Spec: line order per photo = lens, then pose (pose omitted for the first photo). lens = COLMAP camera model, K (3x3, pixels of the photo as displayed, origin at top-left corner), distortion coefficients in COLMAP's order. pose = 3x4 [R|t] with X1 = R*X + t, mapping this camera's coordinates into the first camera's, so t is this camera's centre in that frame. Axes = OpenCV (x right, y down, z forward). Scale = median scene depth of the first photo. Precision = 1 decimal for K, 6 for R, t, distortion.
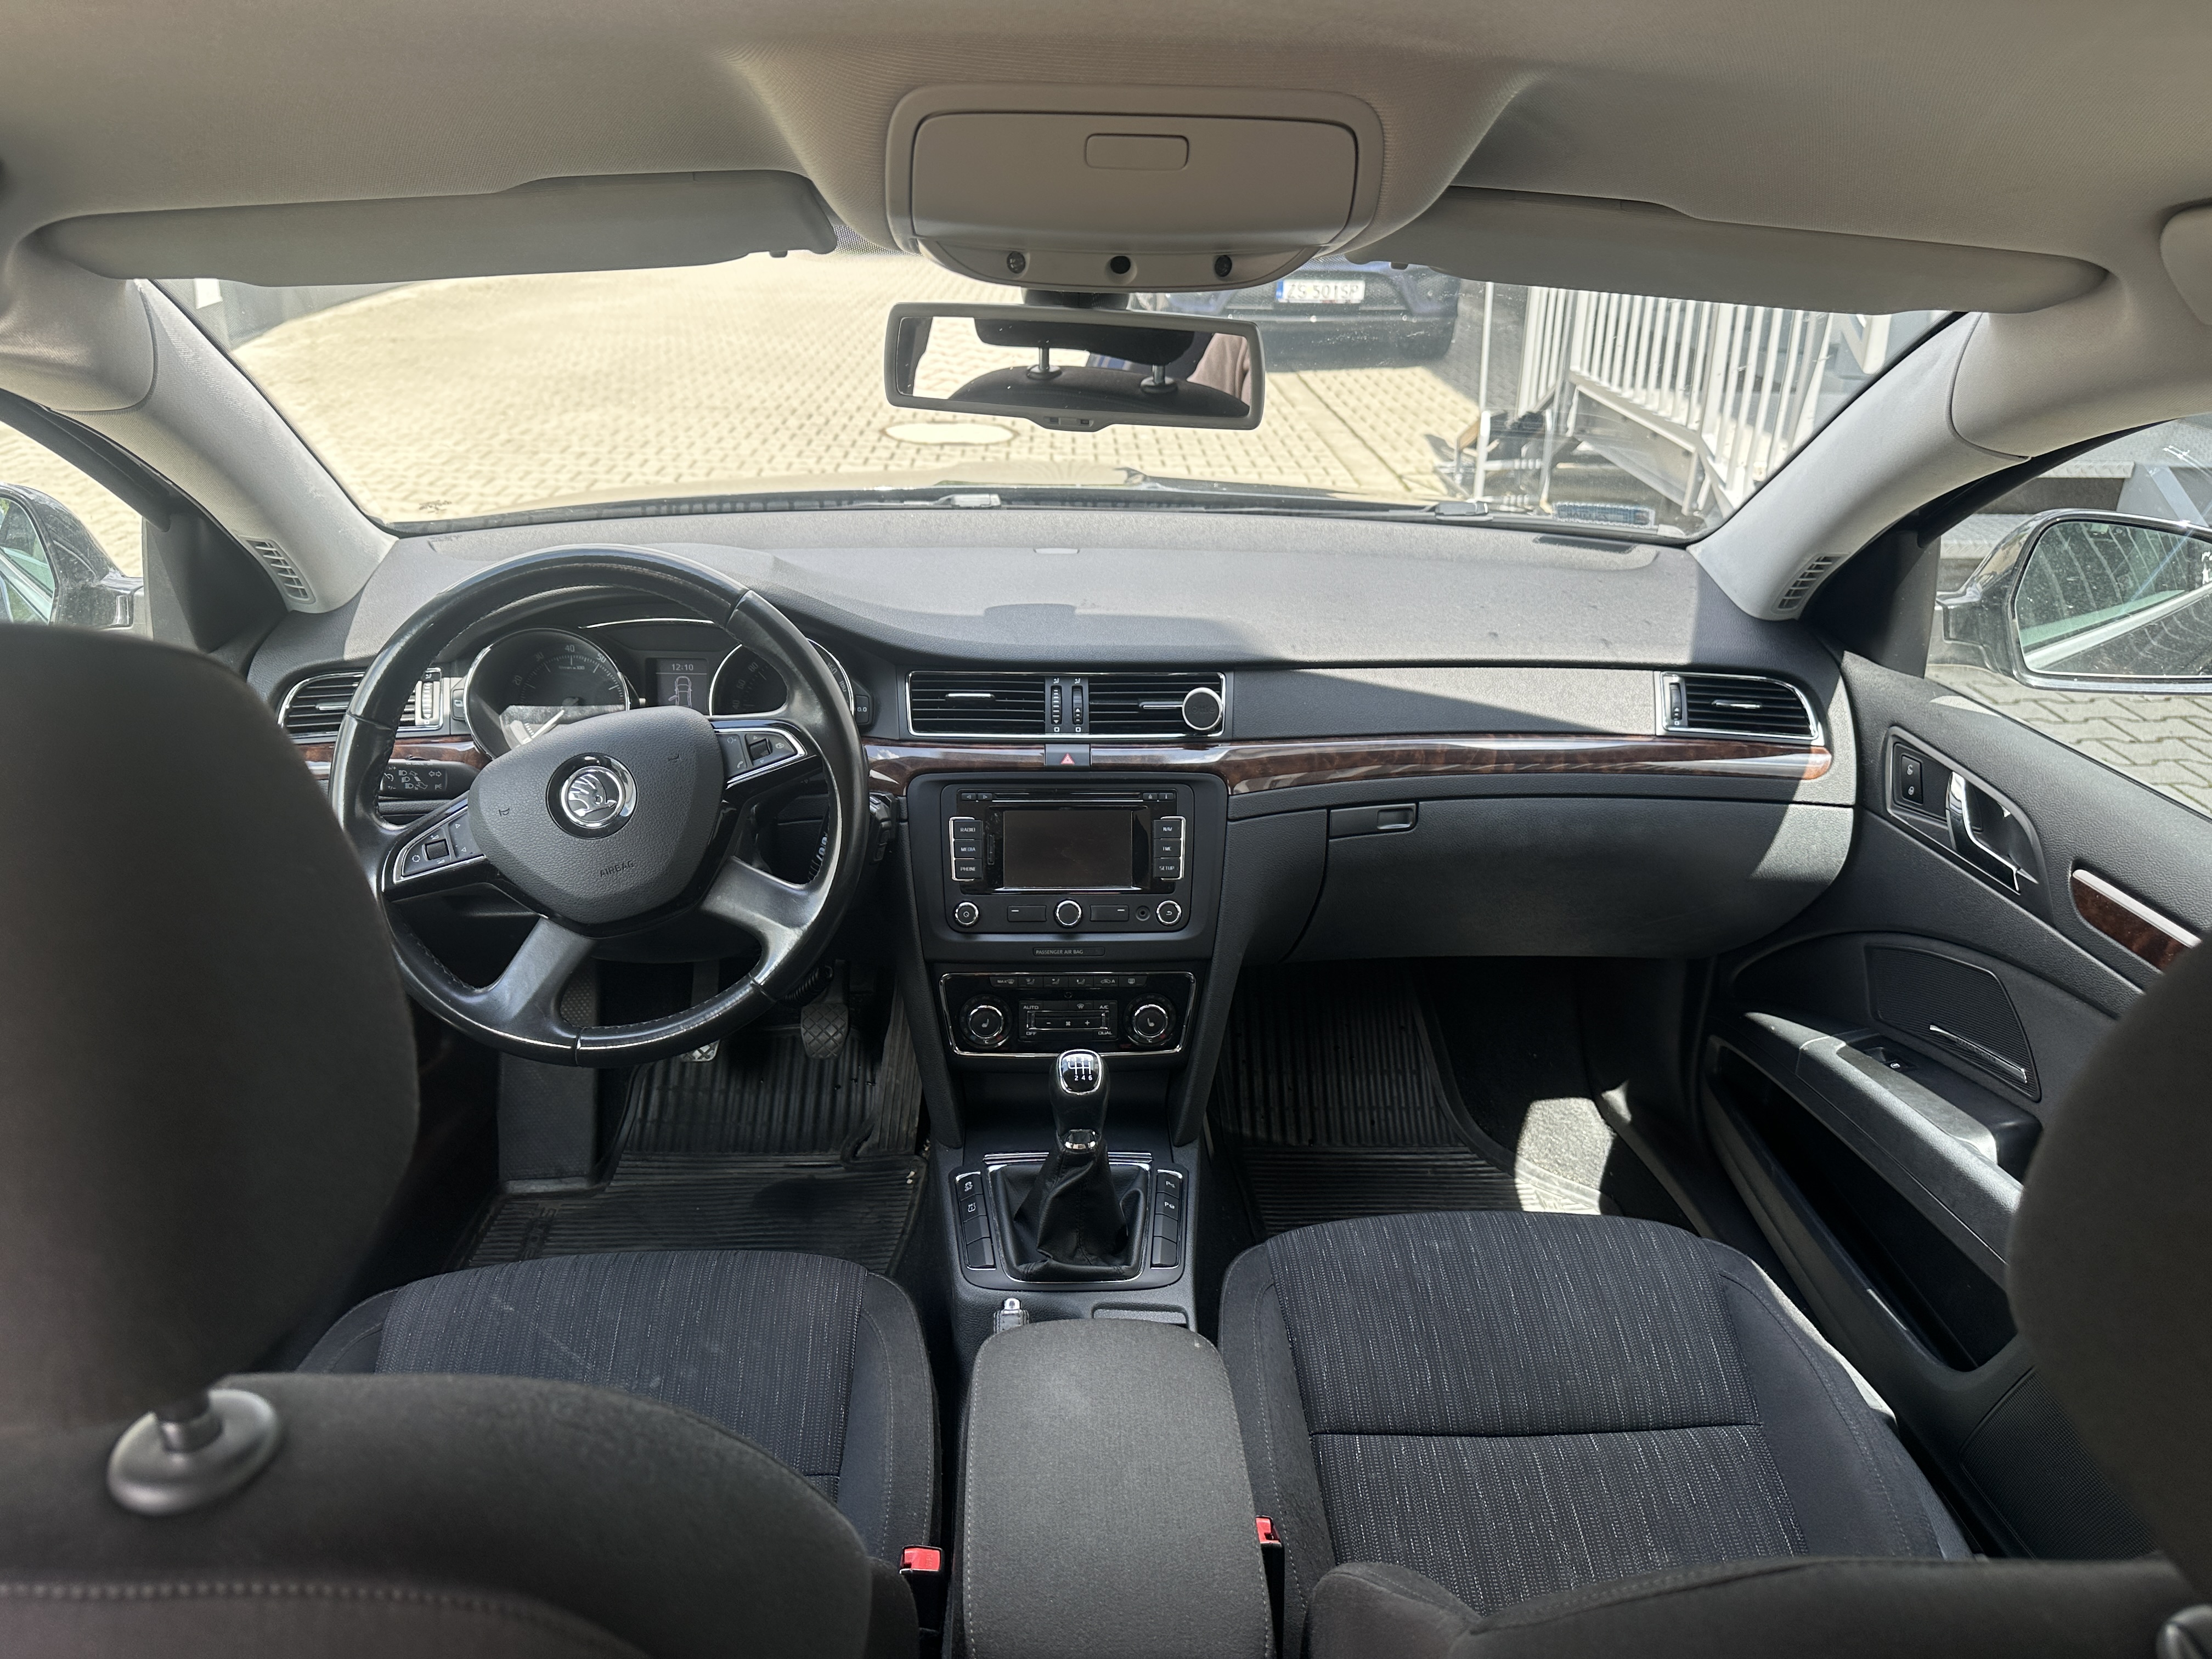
lens RADIAL K [[1506.8, 0, 1095.7], [0, 1506.8, 825.3], [0, 0, 1]] dist [-0.010186, -0.004587]
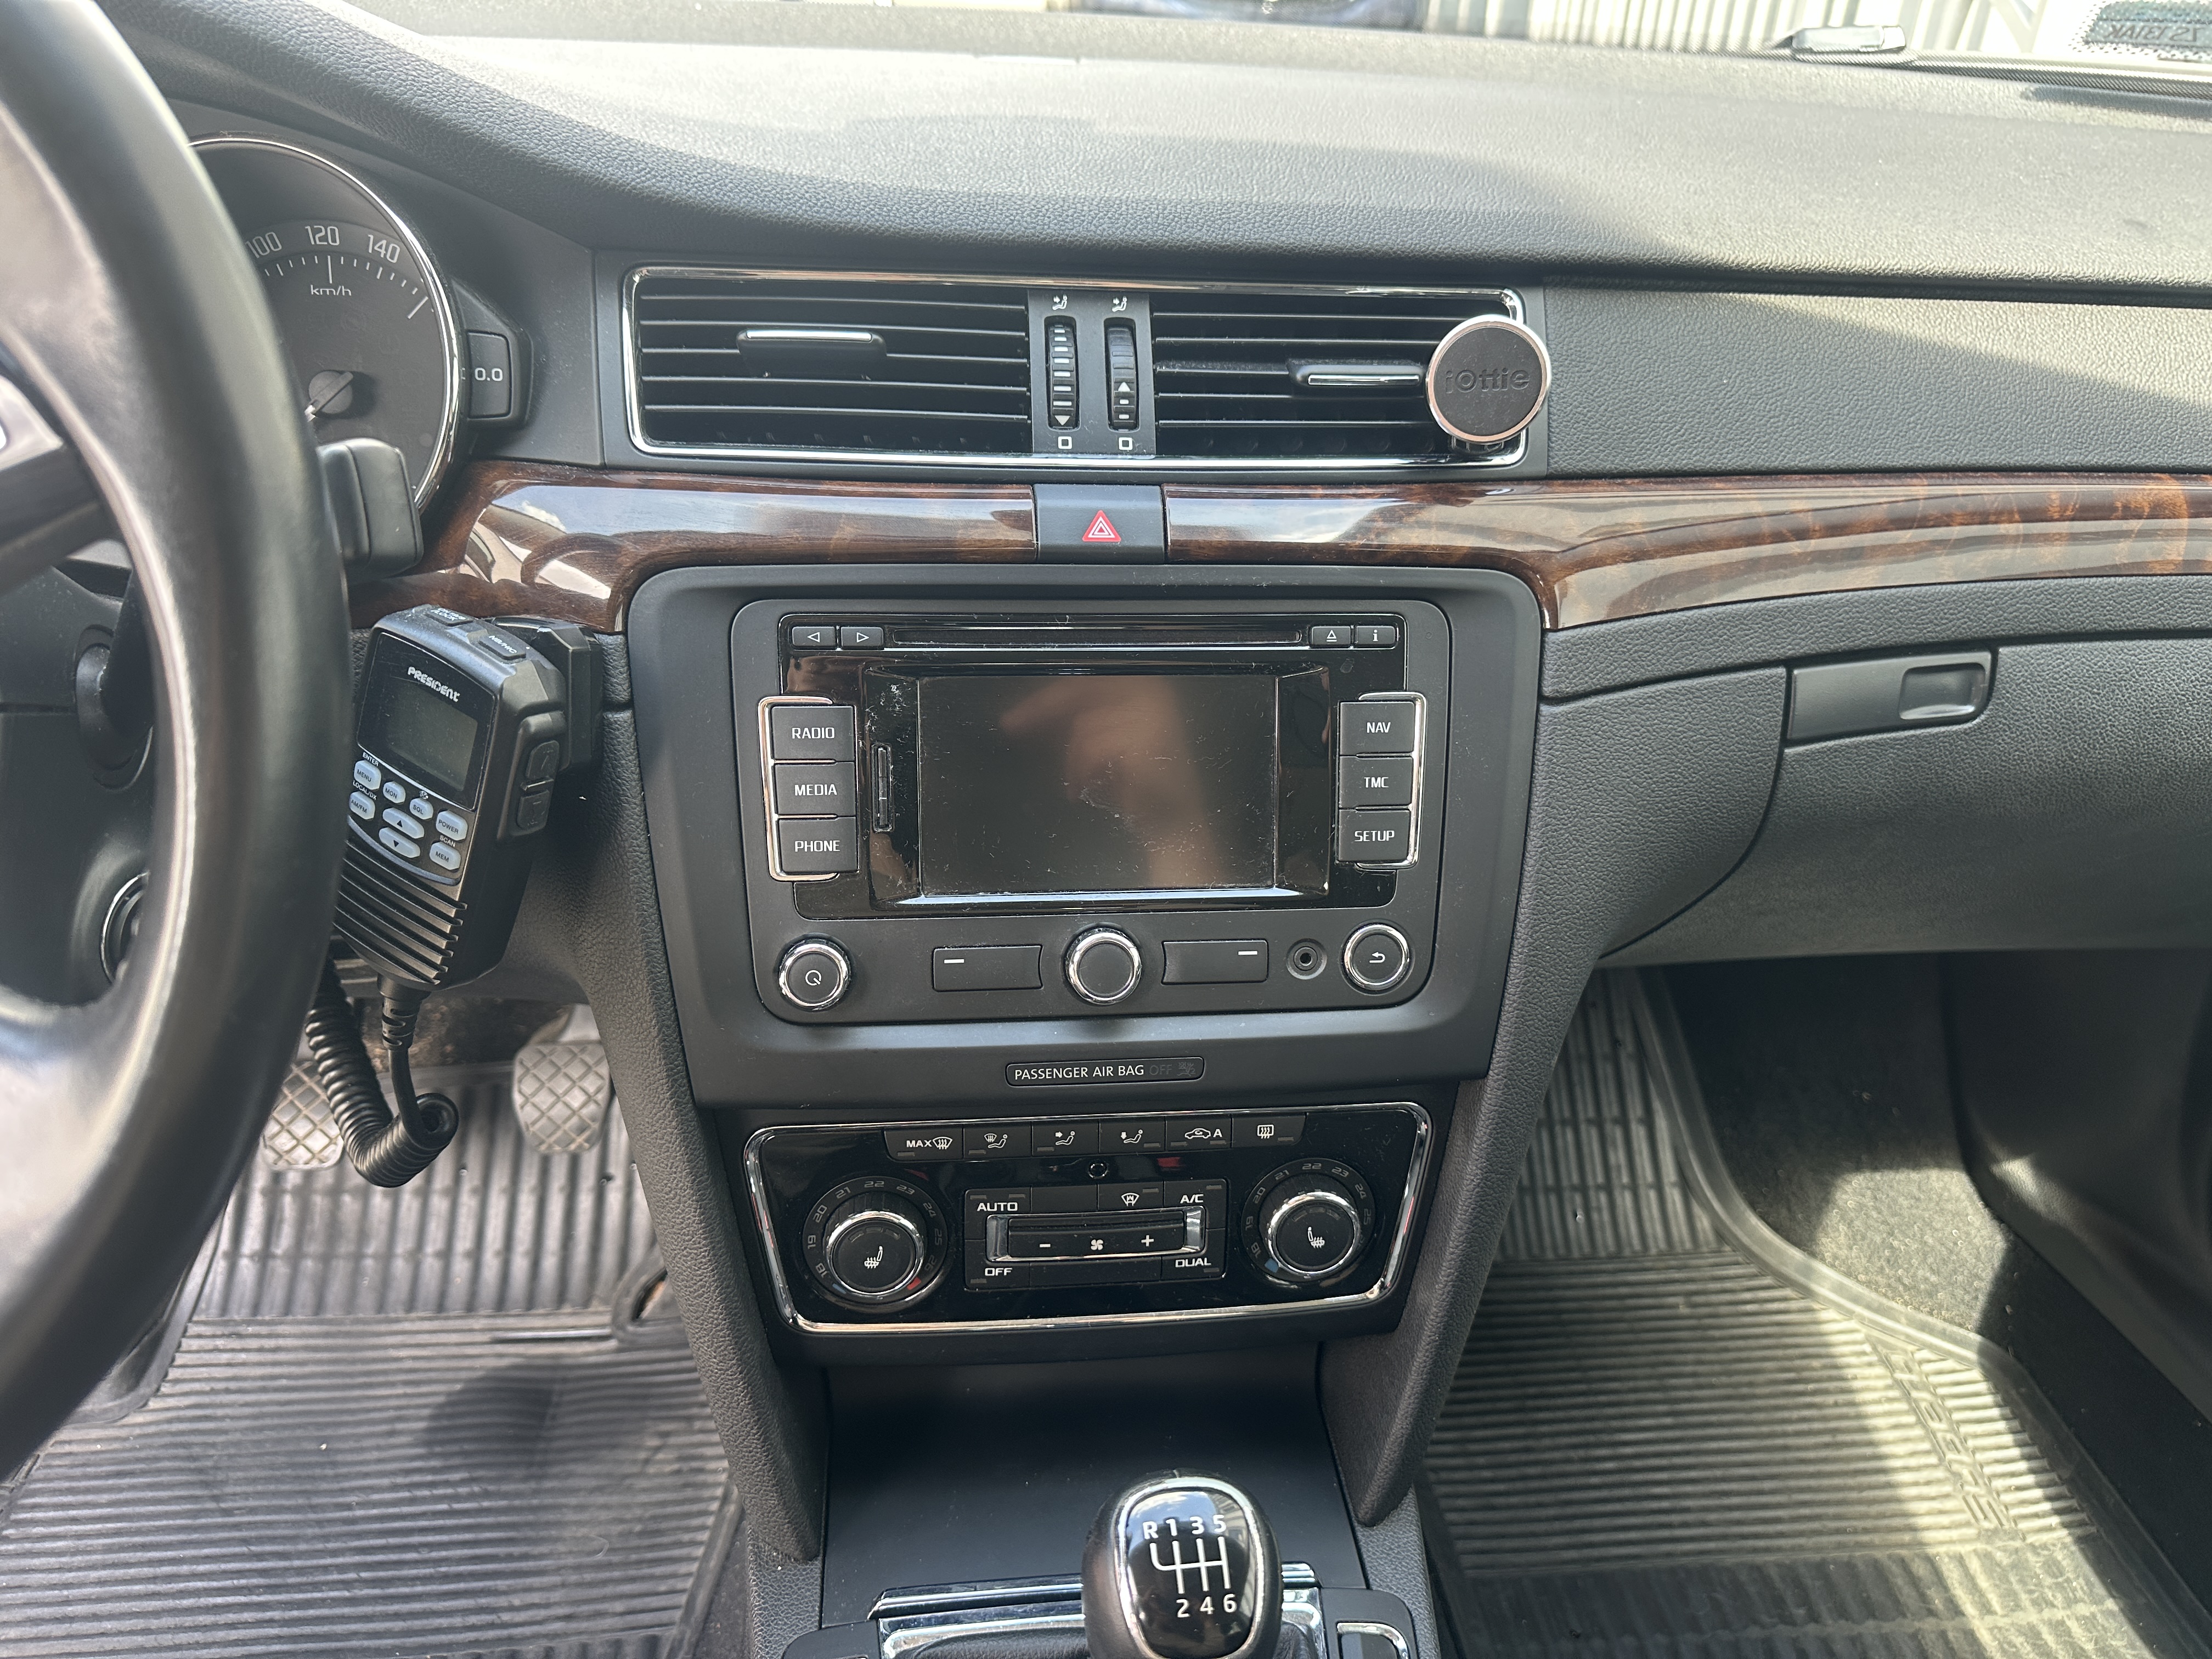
lens RADIAL K [[1506.8, 0, 1095.7], [0, 1506.8, 825.3], [0, 0, 1]] dist [-0.010186, -0.004587]
pose [[0.998117, -0.008241, 0.060781, -0.040670], [0.001572, 0.994044, 0.108964, -0.013080], [-0.061317, -0.108663, 0.992186, 0.642465]]
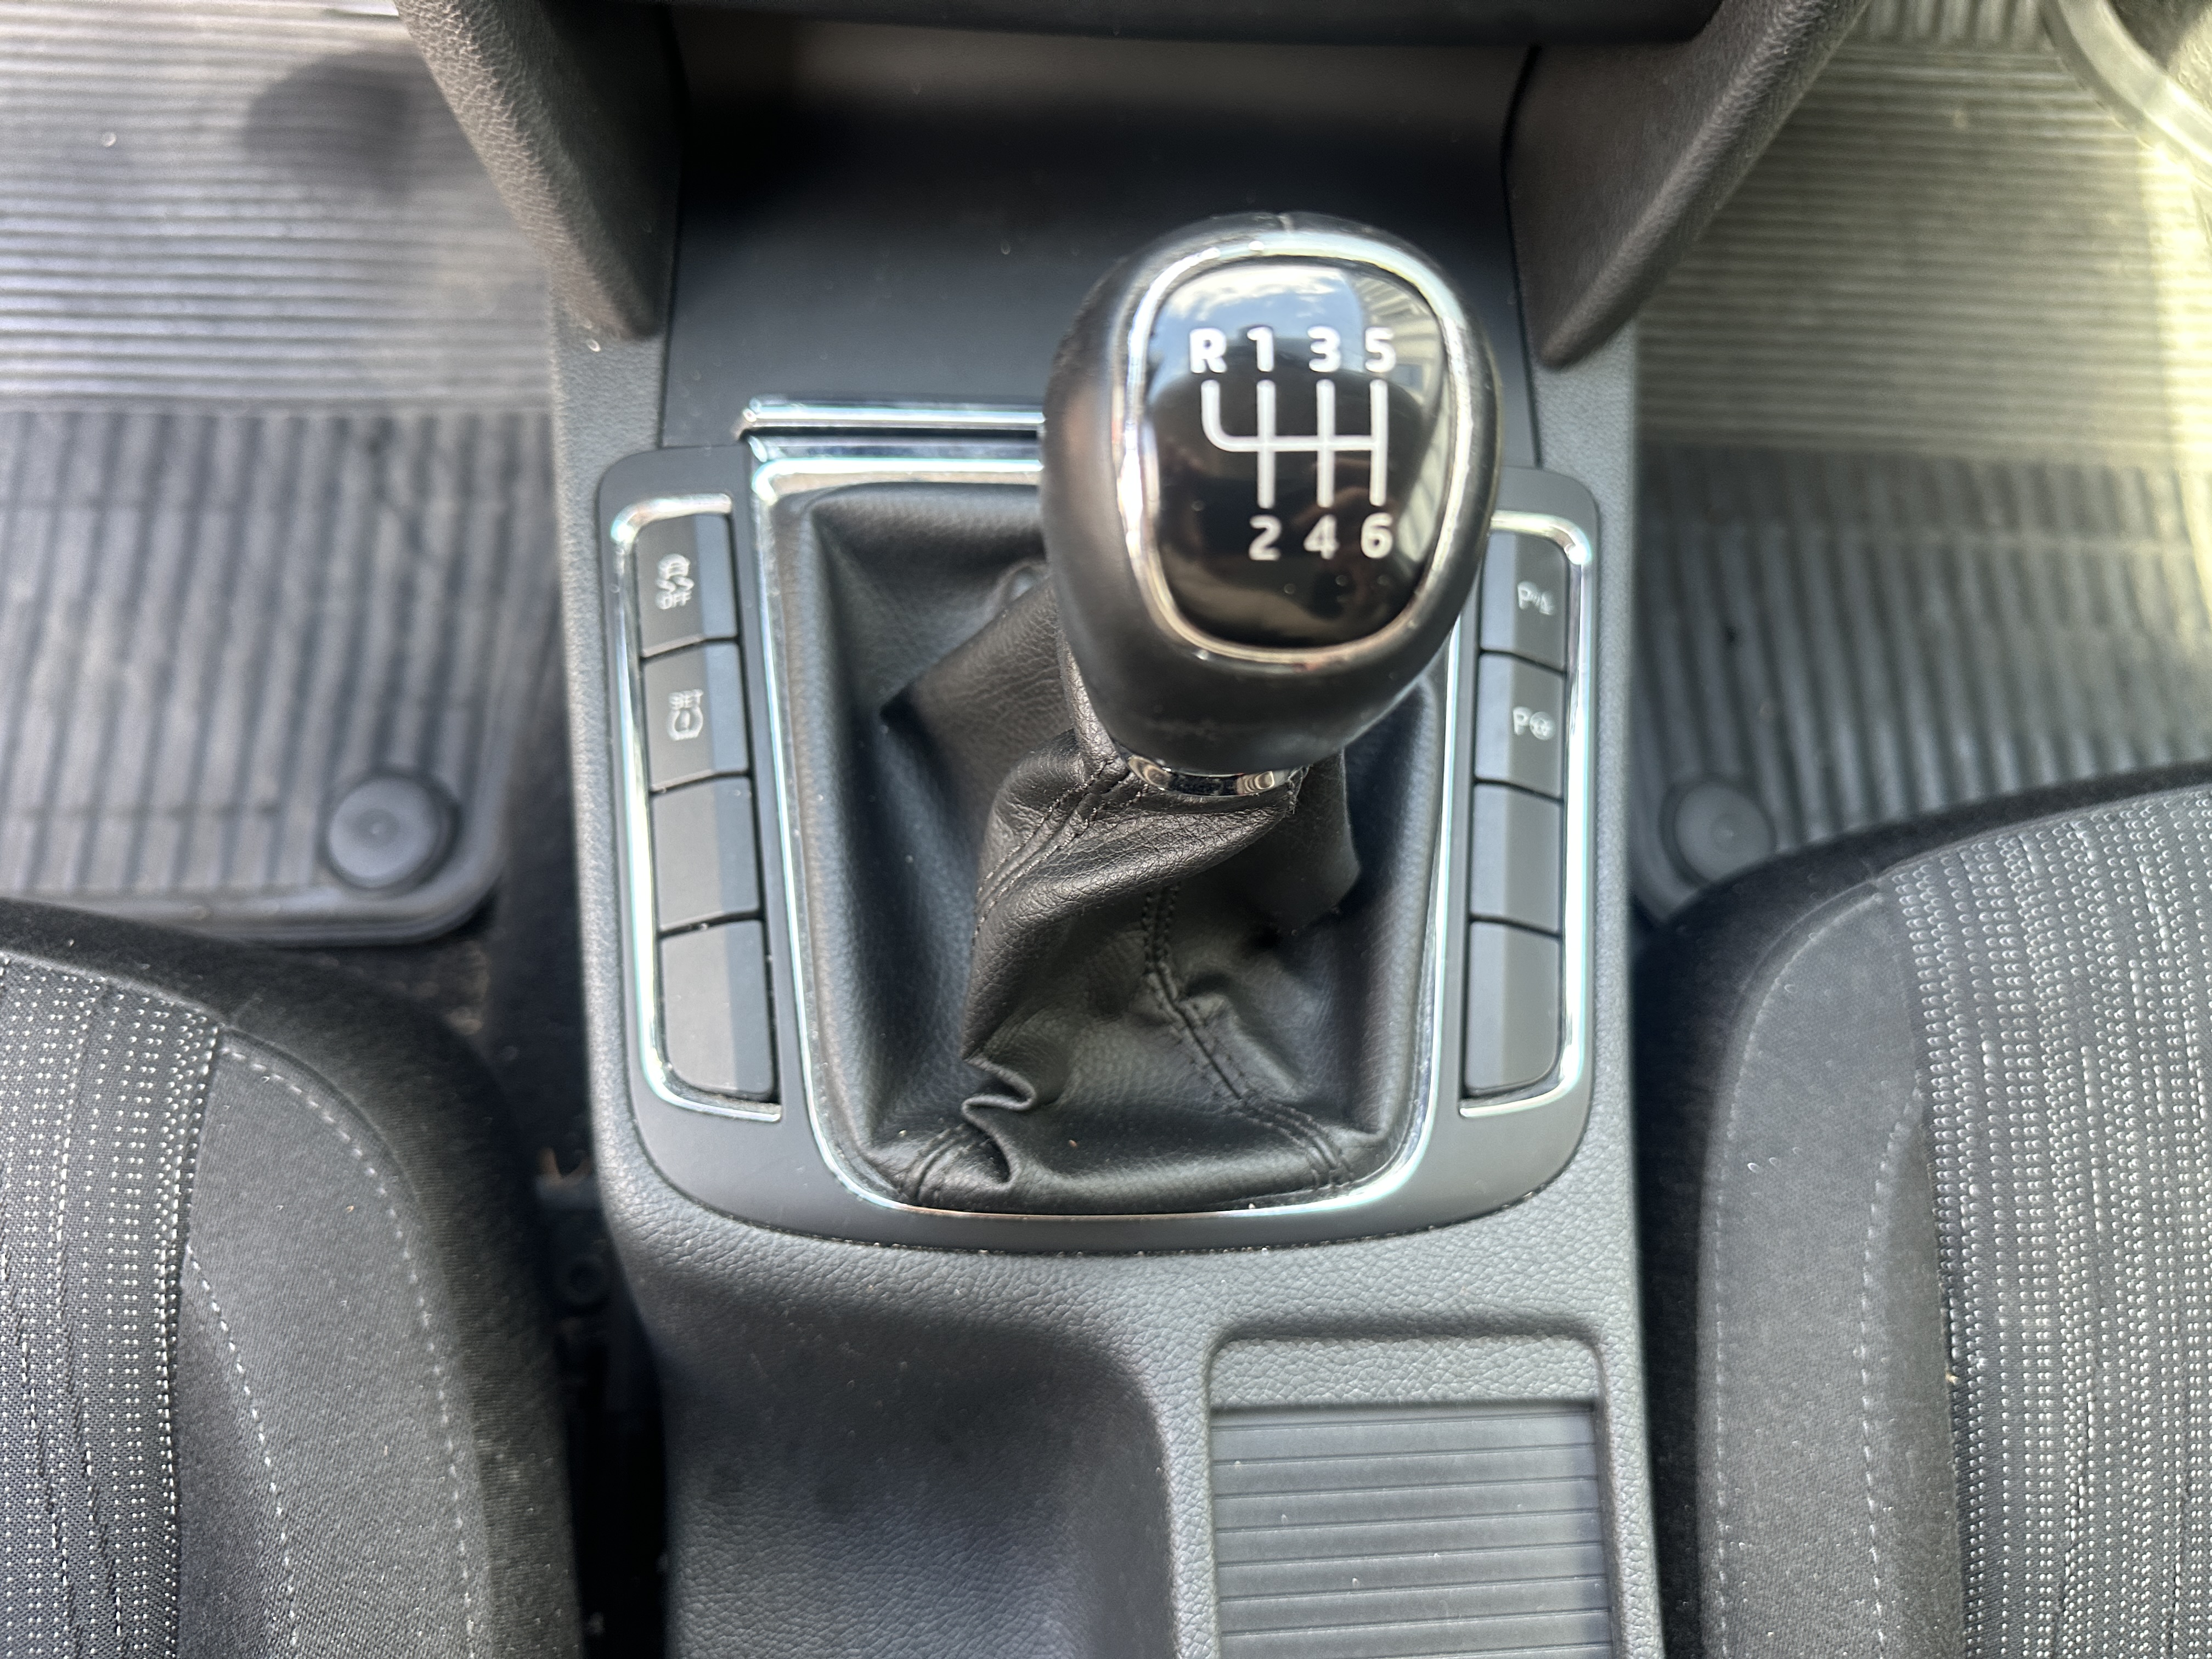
lens RADIAL K [[1506.8, 0, 1095.7], [0, 1506.8, 825.3], [0, 0, 1]] dist [-0.010186, -0.004587]
pose [[0.998348, 0.044821, 0.035963, -0.026028], [-0.056425, 0.646082, 0.761180, 0.081408], [0.010882, -0.761951, 0.647543, 0.798349]]
